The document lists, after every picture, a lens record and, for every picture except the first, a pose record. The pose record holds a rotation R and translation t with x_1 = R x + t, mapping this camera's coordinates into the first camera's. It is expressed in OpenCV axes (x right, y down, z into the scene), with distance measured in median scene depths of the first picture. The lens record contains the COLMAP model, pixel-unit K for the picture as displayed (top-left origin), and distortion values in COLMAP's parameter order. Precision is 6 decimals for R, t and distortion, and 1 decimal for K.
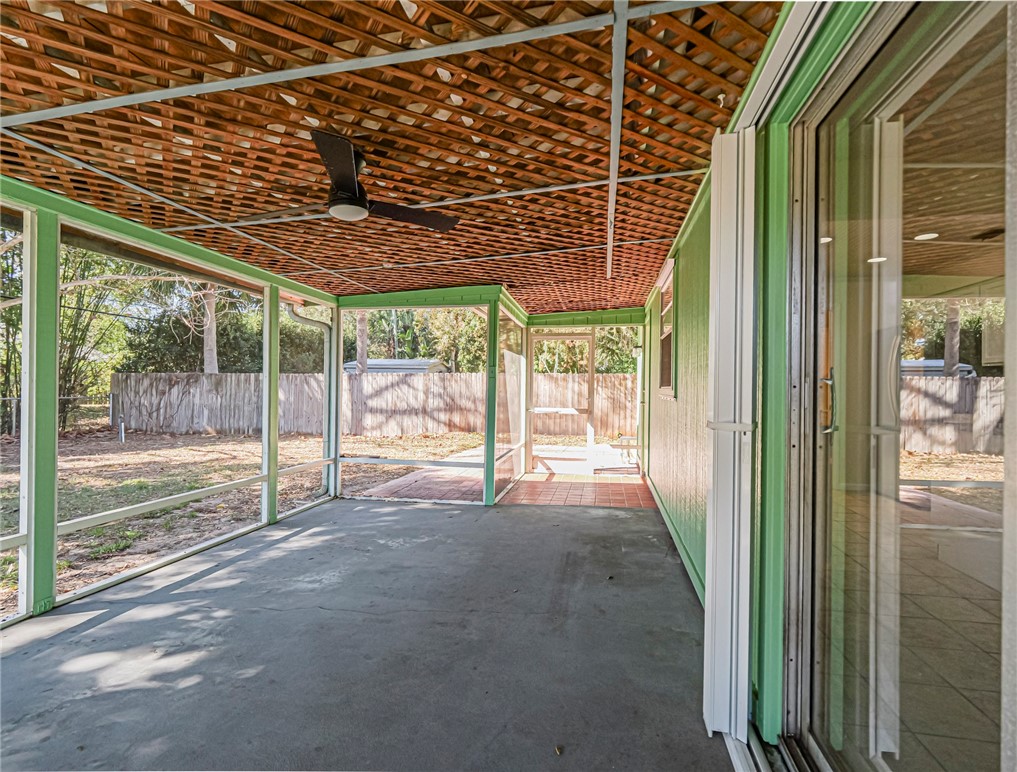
lens RADIAL K [[510.9, 0, 508.5], [0, 510.9, 386.0], [0, 0, 1]] dist [0.000389, 0.000115]
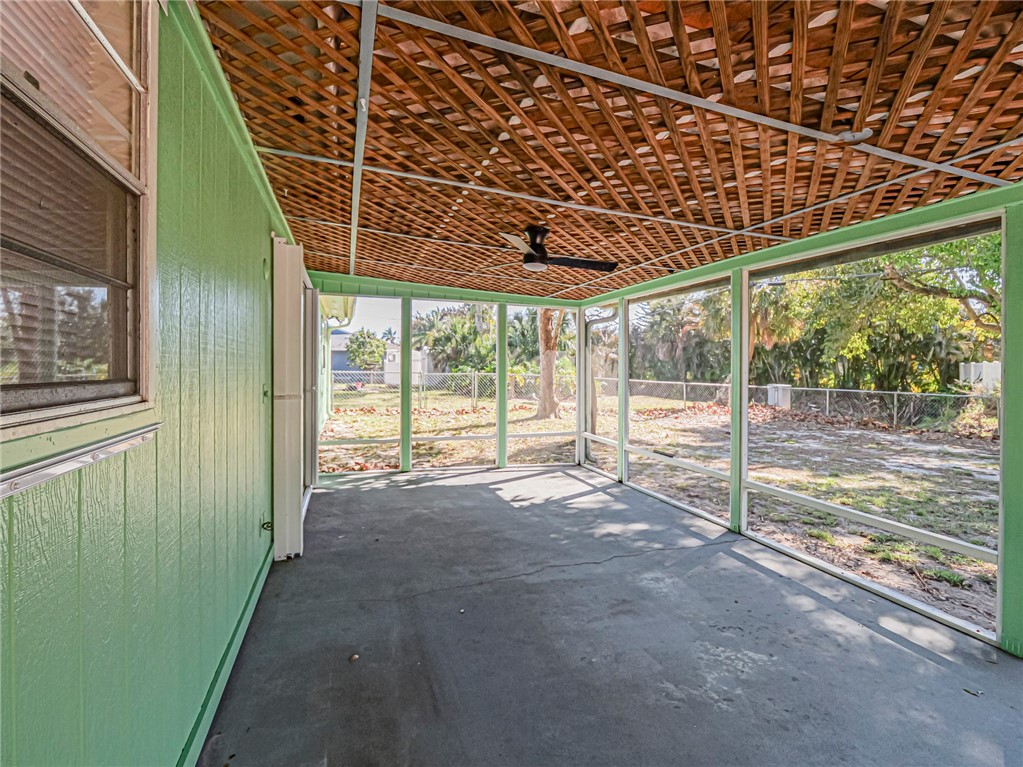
lens RADIAL K [[495.0, 0, 513.2], [0, 495.0, 382.2], [0, 0, 1]] dist [-0.018772, 0.000233]
pose [[-0.874280, -0.008513, -0.485347, 0.339696], [-0.021456, 0.999547, 0.021116, -0.018452], [0.484947, 0.028875, -0.874066, 1.695569]]
